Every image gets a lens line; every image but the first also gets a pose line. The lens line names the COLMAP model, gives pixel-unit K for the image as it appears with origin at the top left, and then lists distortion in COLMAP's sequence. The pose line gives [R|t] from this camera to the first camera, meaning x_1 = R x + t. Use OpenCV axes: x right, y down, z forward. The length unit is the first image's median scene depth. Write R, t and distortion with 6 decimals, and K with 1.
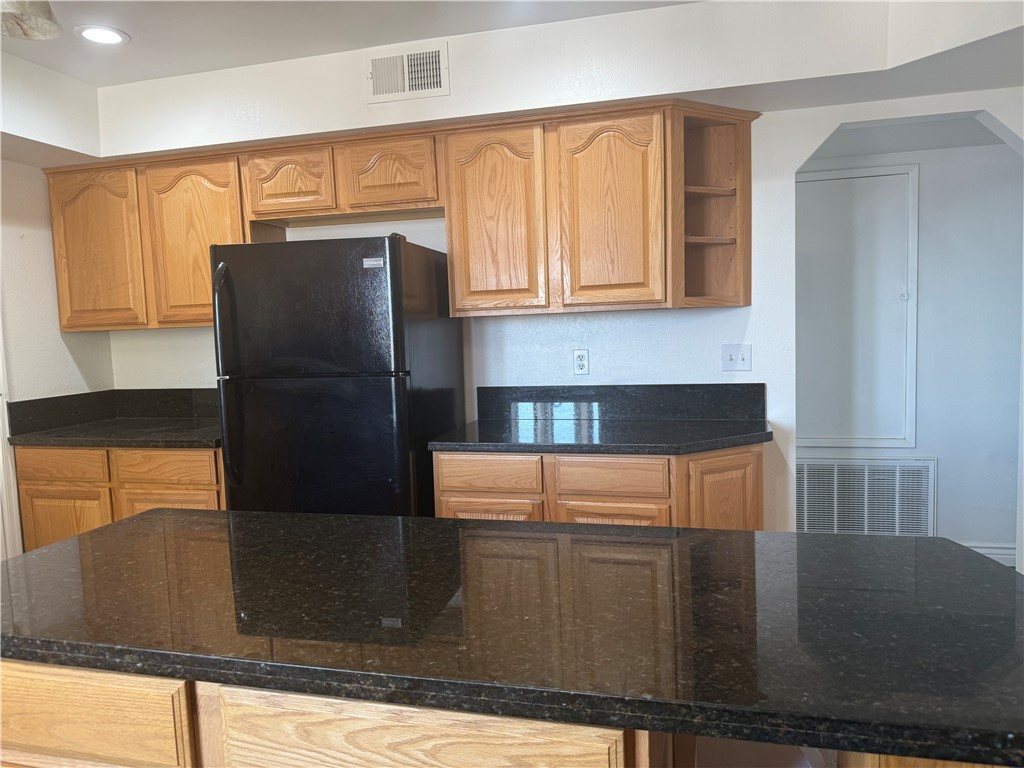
lens RADIAL K [[728.0, 0, 514.5], [0, 728.0, 386.3], [0, 0, 1]] dist [0.036613, -0.052095]
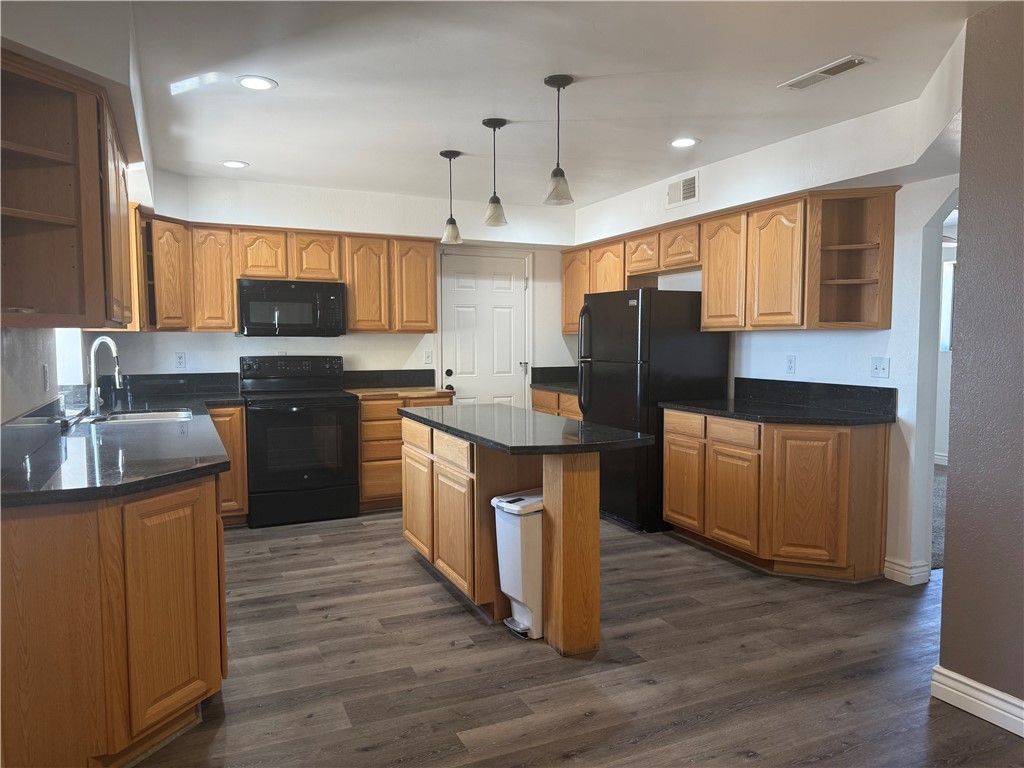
lens RADIAL K [[728.0, 0, 521.1], [0, 728.0, 390.0], [0, 0, 1]] dist [0.036613, -0.052095]
pose [[0.630536, 0.088292, -0.771122, 0.979914], [-0.083937, 0.995439, 0.045342, -0.004747], [0.771608, 0.036136, 0.635071, -0.372786]]
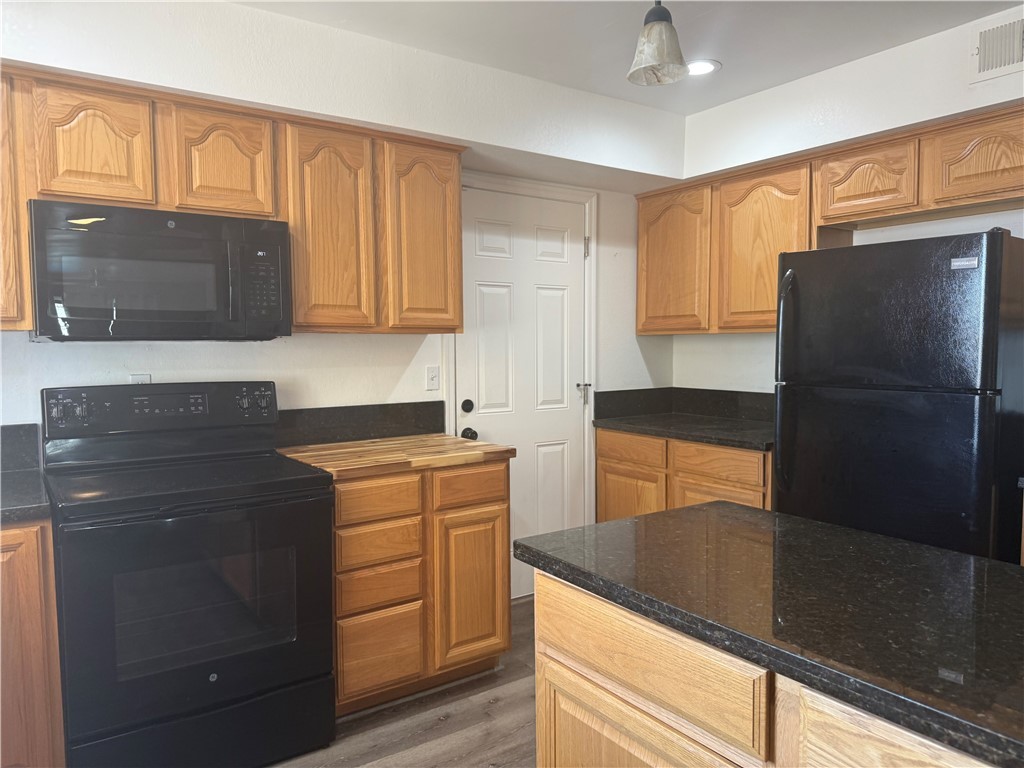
lens RADIAL K [[728.0, 0, 503.0], [0, 728.0, 390.1], [0, 0, 1]] dist [0.036613, -0.052095]
pose [[0.757689, 0.072632, -0.648561, -0.029383], [-0.073979, 0.996941, 0.025220, 0.000487], [0.648409, 0.028870, 0.760745, -0.020861]]
